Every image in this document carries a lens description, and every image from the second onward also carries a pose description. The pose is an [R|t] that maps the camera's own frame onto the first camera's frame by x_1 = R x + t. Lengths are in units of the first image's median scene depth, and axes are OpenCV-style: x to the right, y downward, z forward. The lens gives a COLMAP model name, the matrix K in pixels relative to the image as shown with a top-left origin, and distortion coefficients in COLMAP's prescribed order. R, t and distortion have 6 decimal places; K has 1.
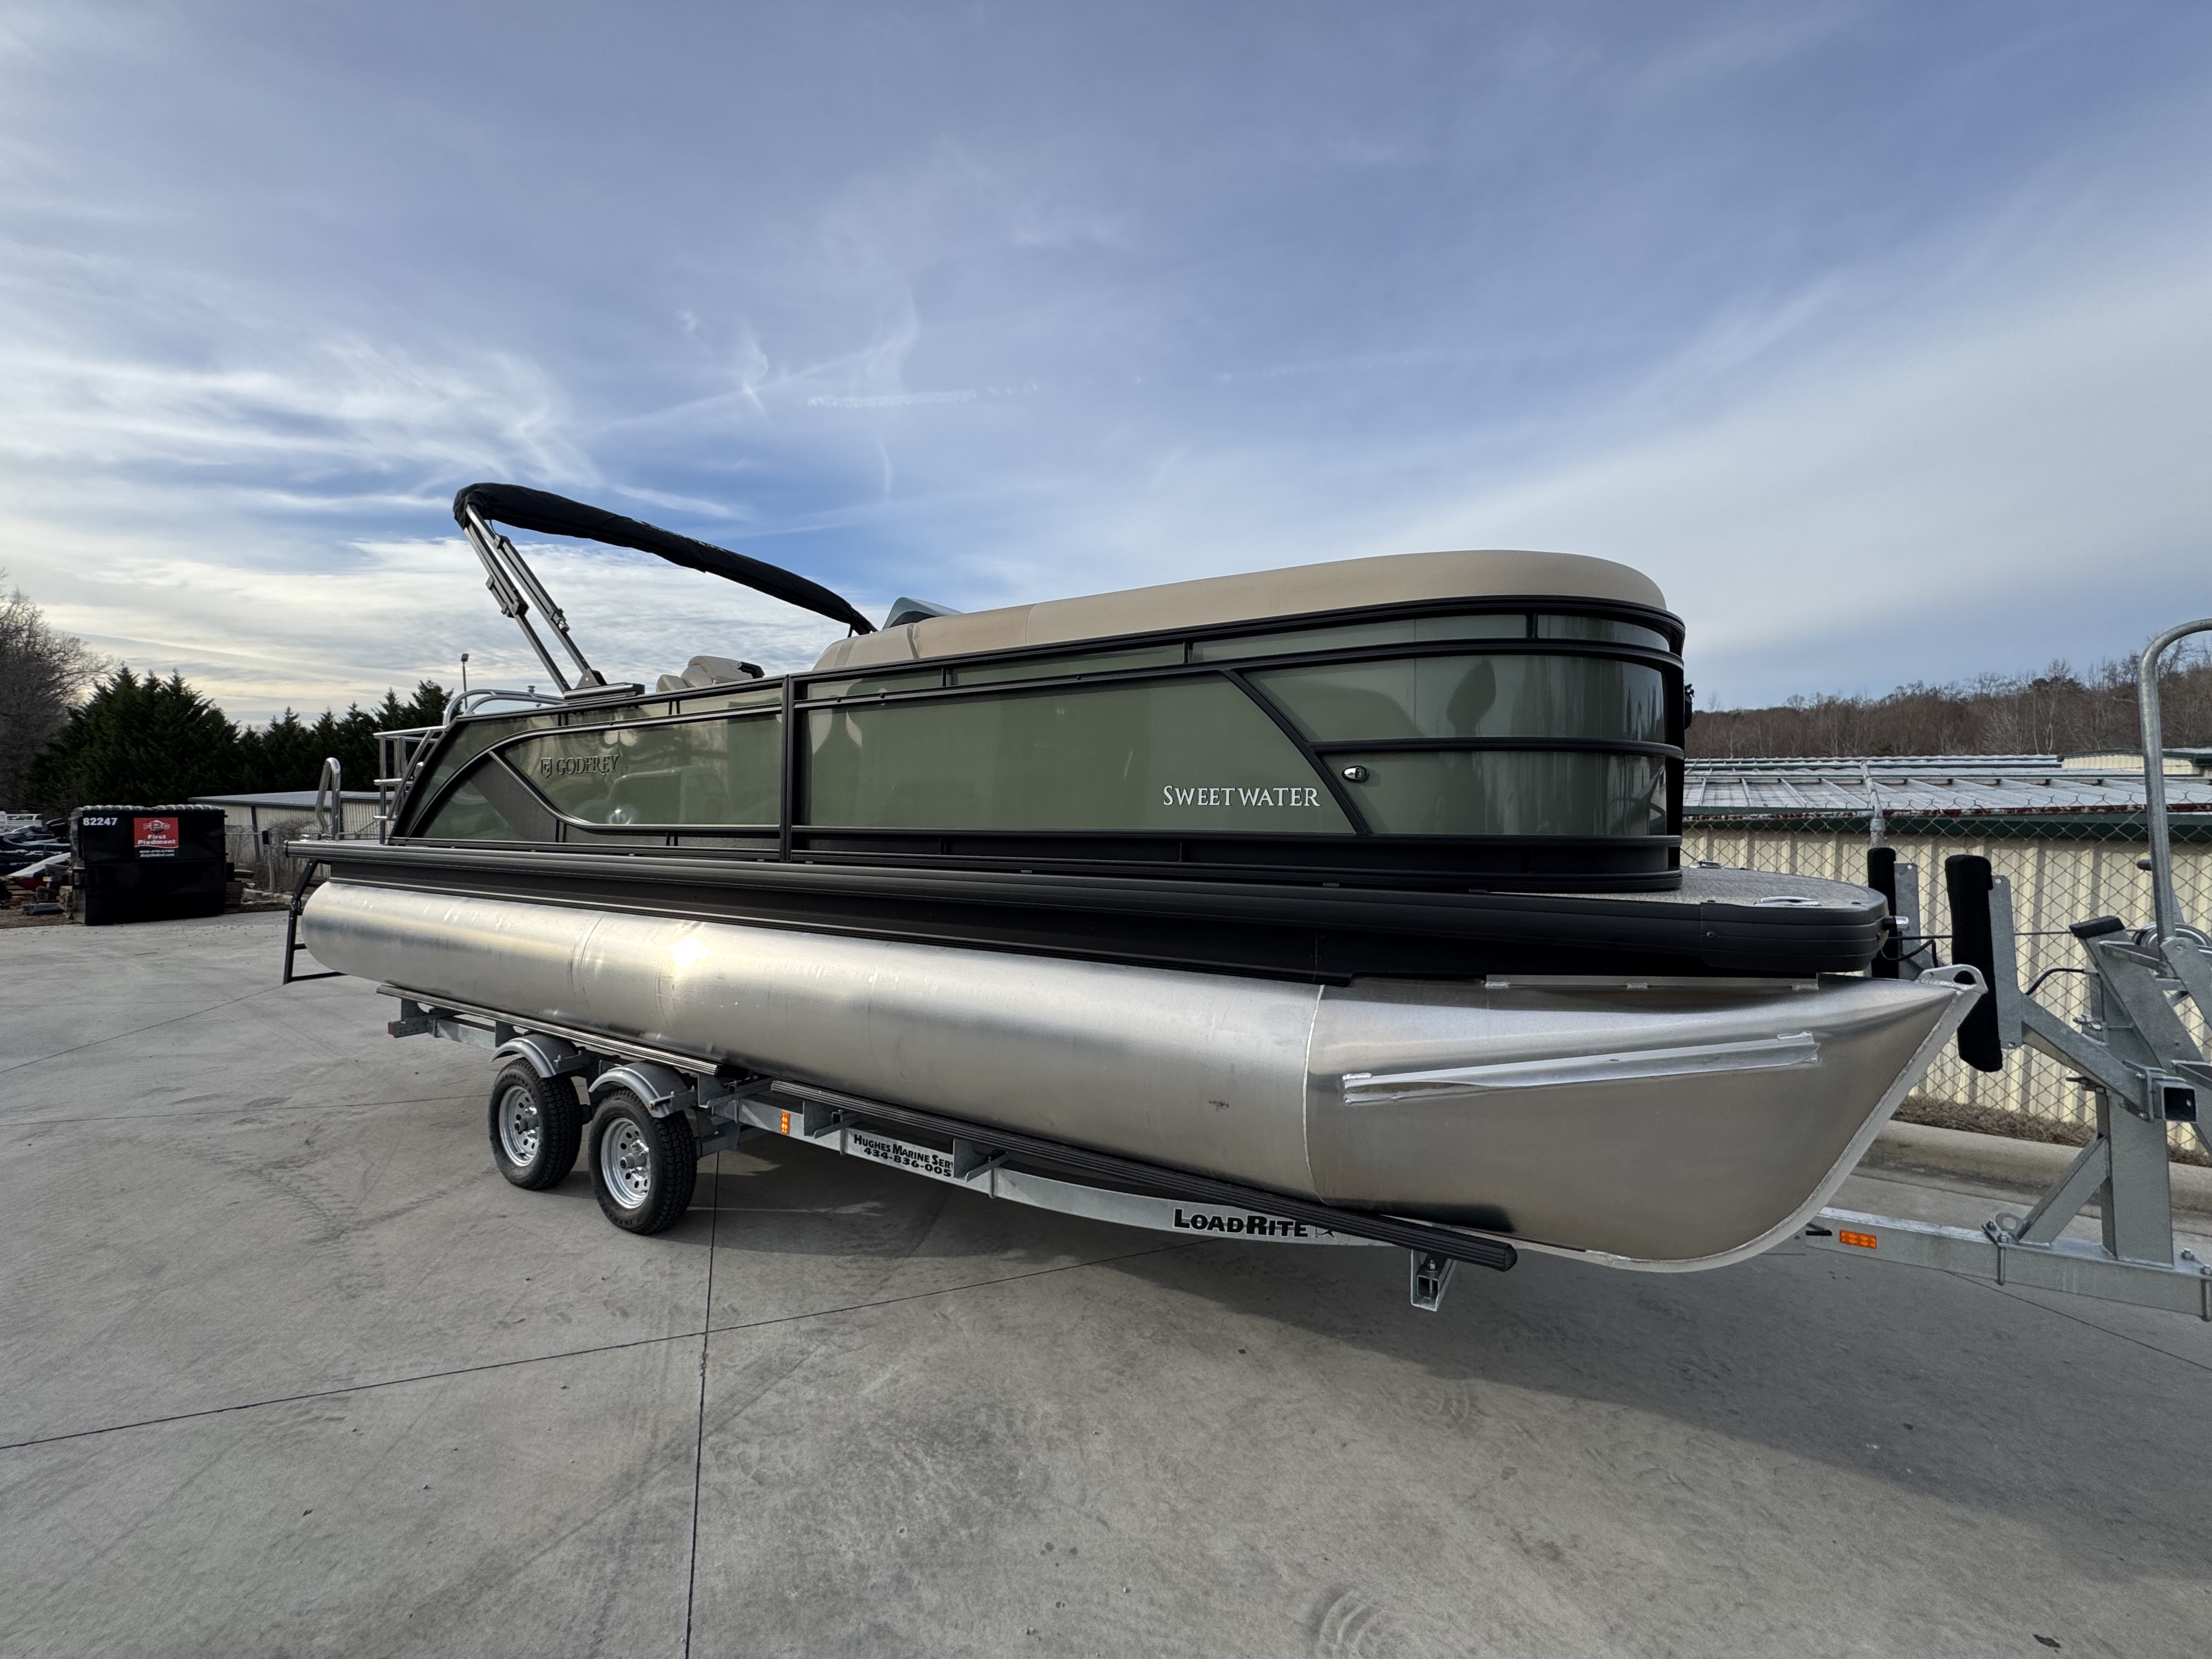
lens RADIAL K [[881.1, 0, 1114.0], [0, 881.1, 836.2], [0, 0, 1]] dist [-0.003481, -0.000020]
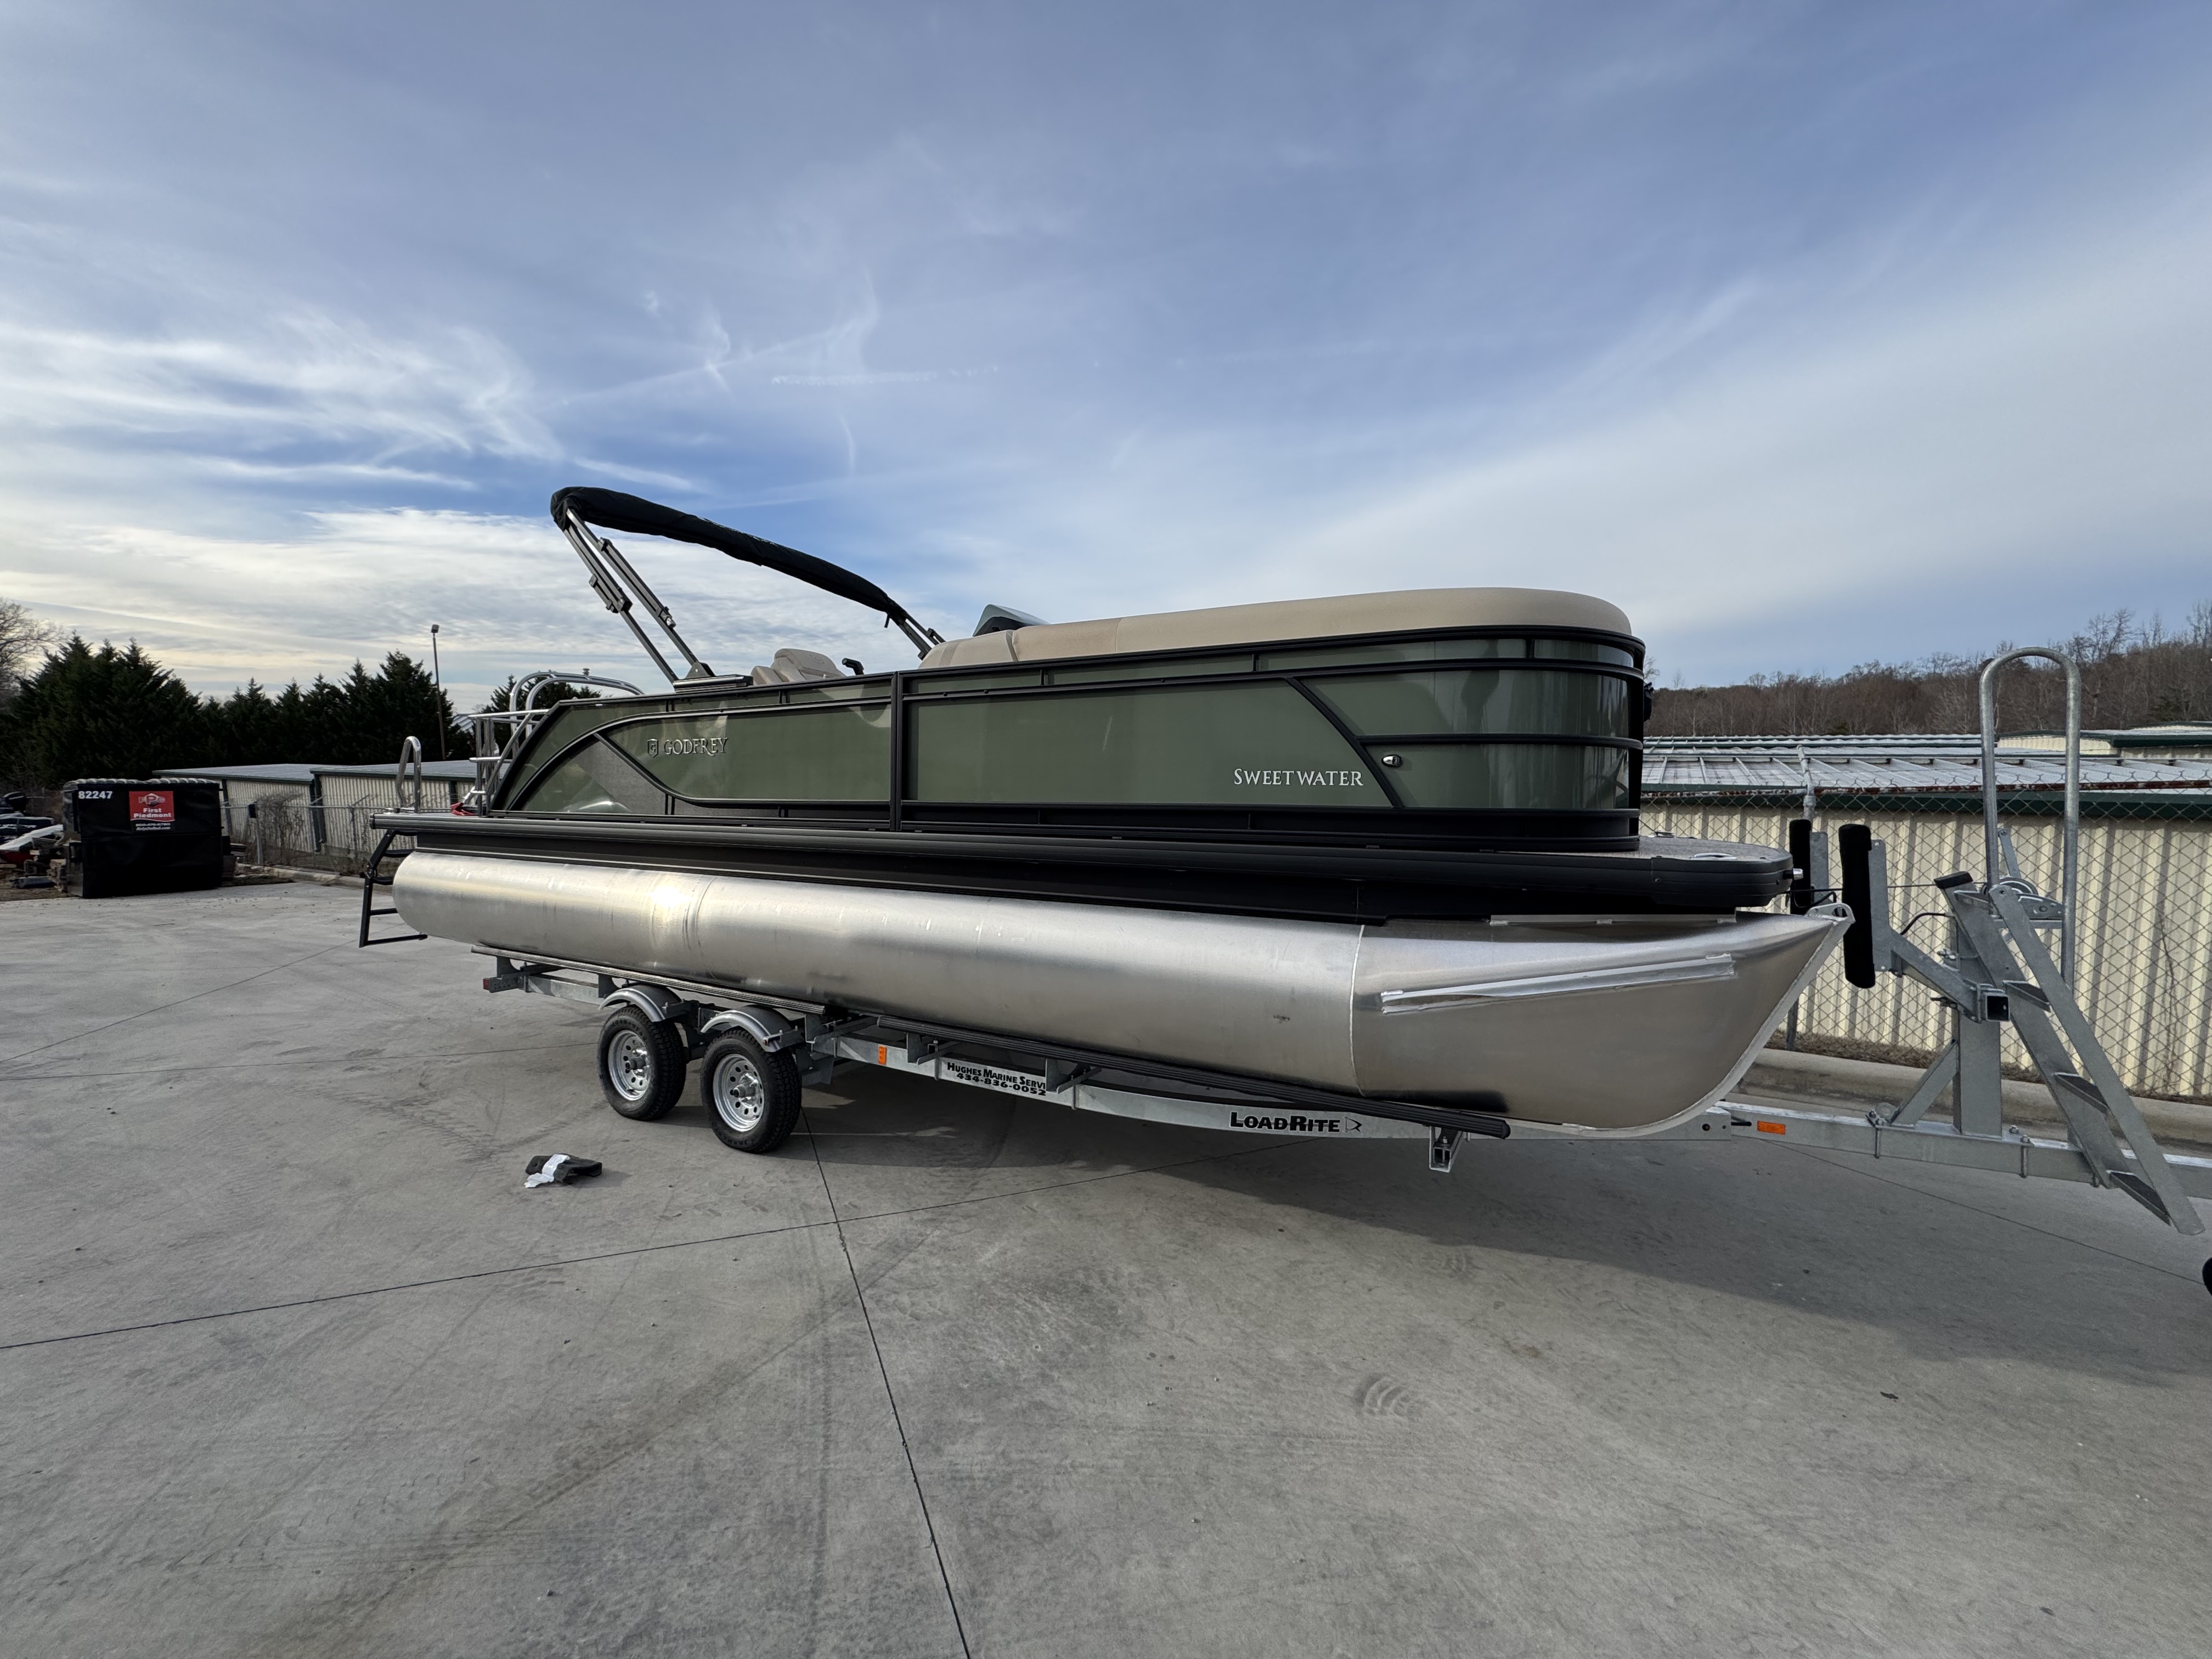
lens RADIAL K [[881.1, 0, 1112.3], [0, 881.1, 837.7], [0, 0, 1]] dist [-0.003481, -0.000020]
pose [[0.999579, 0.000192, 0.029029, -0.133424], [-0.001064, 0.999548, 0.030044, 0.002758], [-0.029010, -0.030063, 0.999127, -0.215967]]
